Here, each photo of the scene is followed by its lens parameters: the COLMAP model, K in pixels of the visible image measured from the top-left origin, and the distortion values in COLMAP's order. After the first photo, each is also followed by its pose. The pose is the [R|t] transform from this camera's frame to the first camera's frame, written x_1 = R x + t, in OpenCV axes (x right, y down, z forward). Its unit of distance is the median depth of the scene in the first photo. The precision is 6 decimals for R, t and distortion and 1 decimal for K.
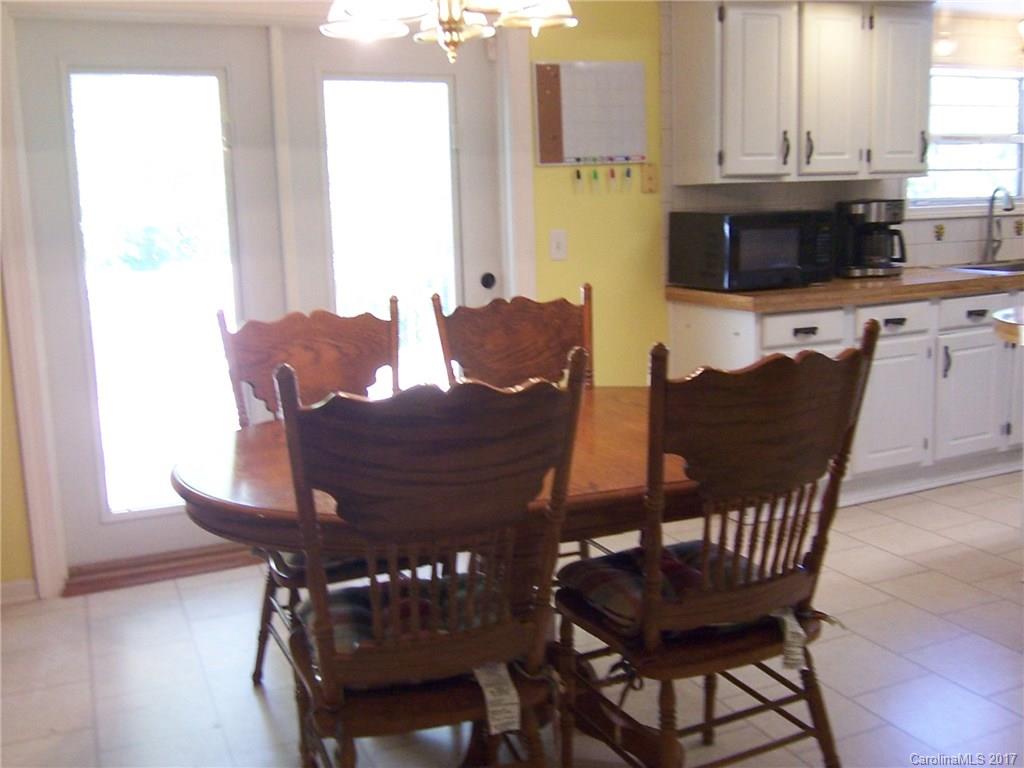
lens RADIAL K [[1008.6, 0, 513.0], [0, 1008.6, 376.5], [0, 0, 1]] dist [-0.025796, 0.000000]
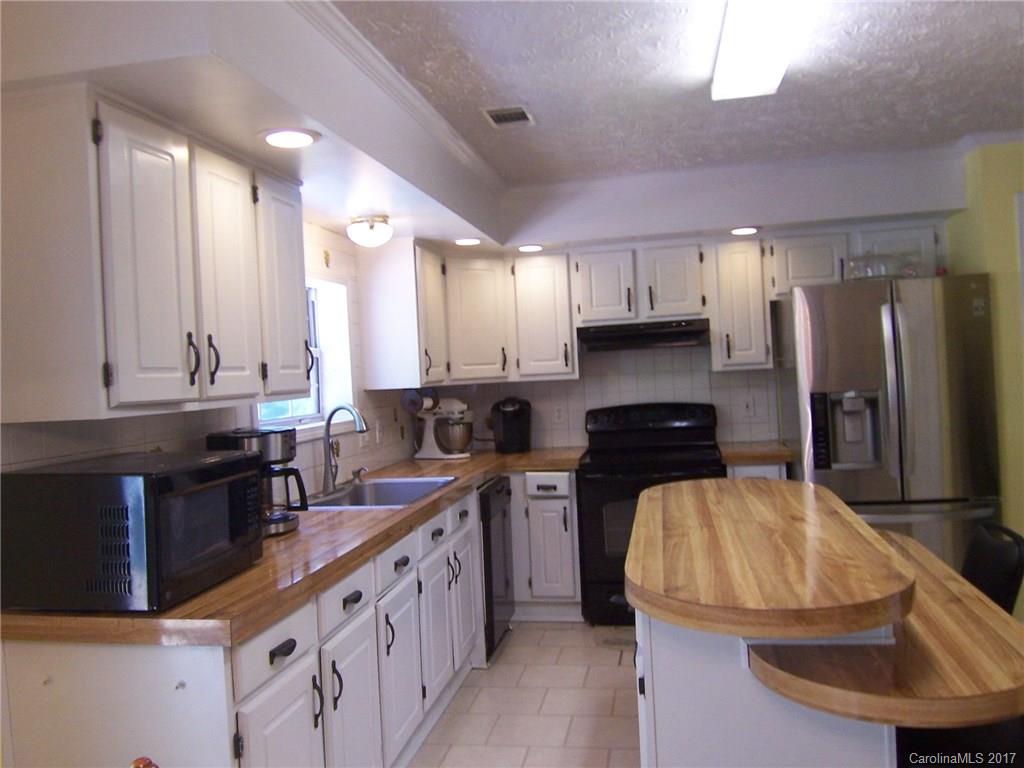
lens RADIAL K [[875.0, 0, 509.4], [0, 875.0, 379.3], [0, 0, 1]] dist [0.001274, -0.068800]
pose [[0.566012, -0.003085, 0.824391, -0.065156], [0.170426, 0.978830, -0.113348, -0.112526], [-0.806589, 0.204654, 0.554555, 0.508804]]
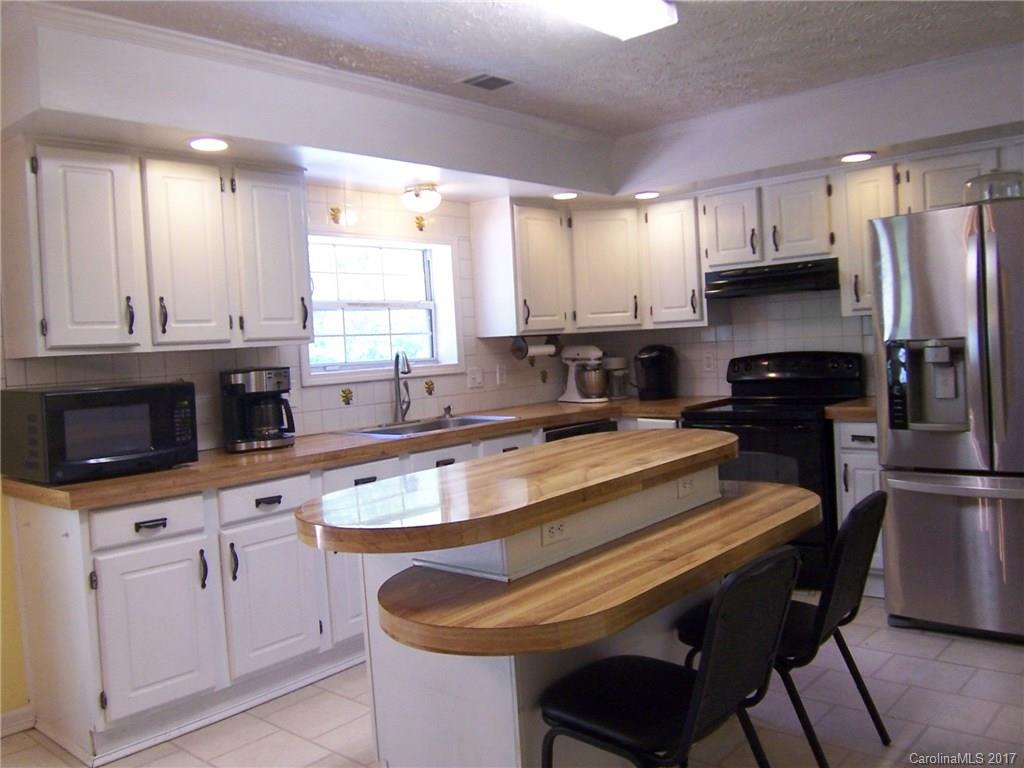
lens RADIAL K [[875.0, 0, 503.2], [0, 875.0, 382.1], [0, 0, 1]] dist [0.001274, -0.068800]
pose [[0.911305, -0.033732, 0.410348, 0.239498], [0.092614, 0.987892, -0.124470, -0.040443], [-0.401181, 0.151435, 0.903394, 0.170508]]
